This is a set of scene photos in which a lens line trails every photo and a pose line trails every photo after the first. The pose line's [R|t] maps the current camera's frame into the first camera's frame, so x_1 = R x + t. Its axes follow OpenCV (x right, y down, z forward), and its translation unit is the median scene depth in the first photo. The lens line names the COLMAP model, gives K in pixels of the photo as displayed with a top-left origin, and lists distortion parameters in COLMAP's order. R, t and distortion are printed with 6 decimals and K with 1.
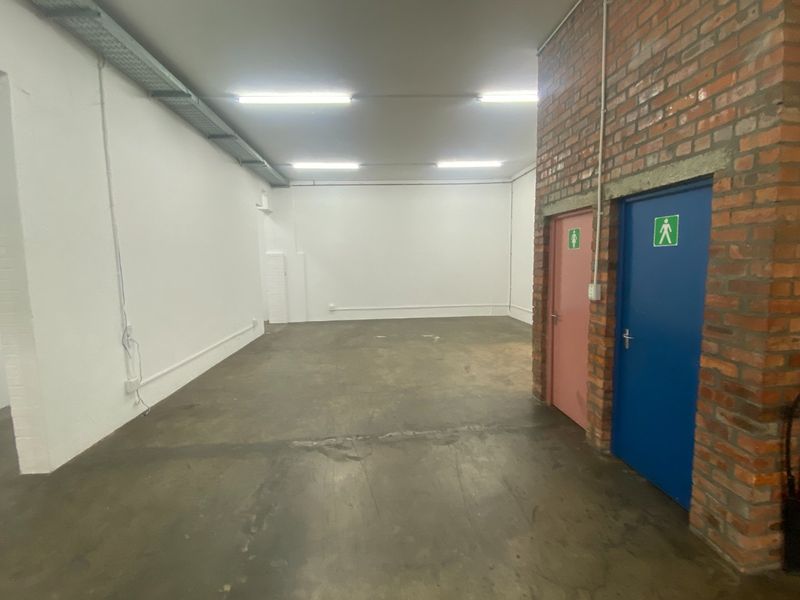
lens RADIAL K [[357.3, 0, 397.2], [0, 357.3, 298.4], [0, 0, 1]] dist [-0.000097, -0.009921]
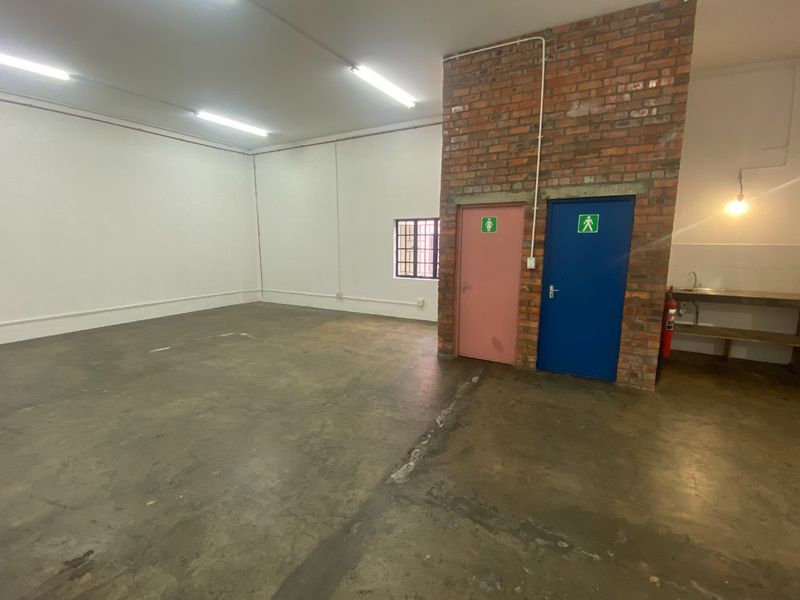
lens RADIAL K [[357.3, 0, 397.2], [0, 357.3, 298.4], [0, 0, 1]] dist [-0.000097, -0.009921]
pose [[0.576483, -0.116778, 0.808721, -1.136473], [0.079539, 0.993054, 0.086698, -0.052832], [-0.813229, 0.014345, 0.581767, 0.728359]]
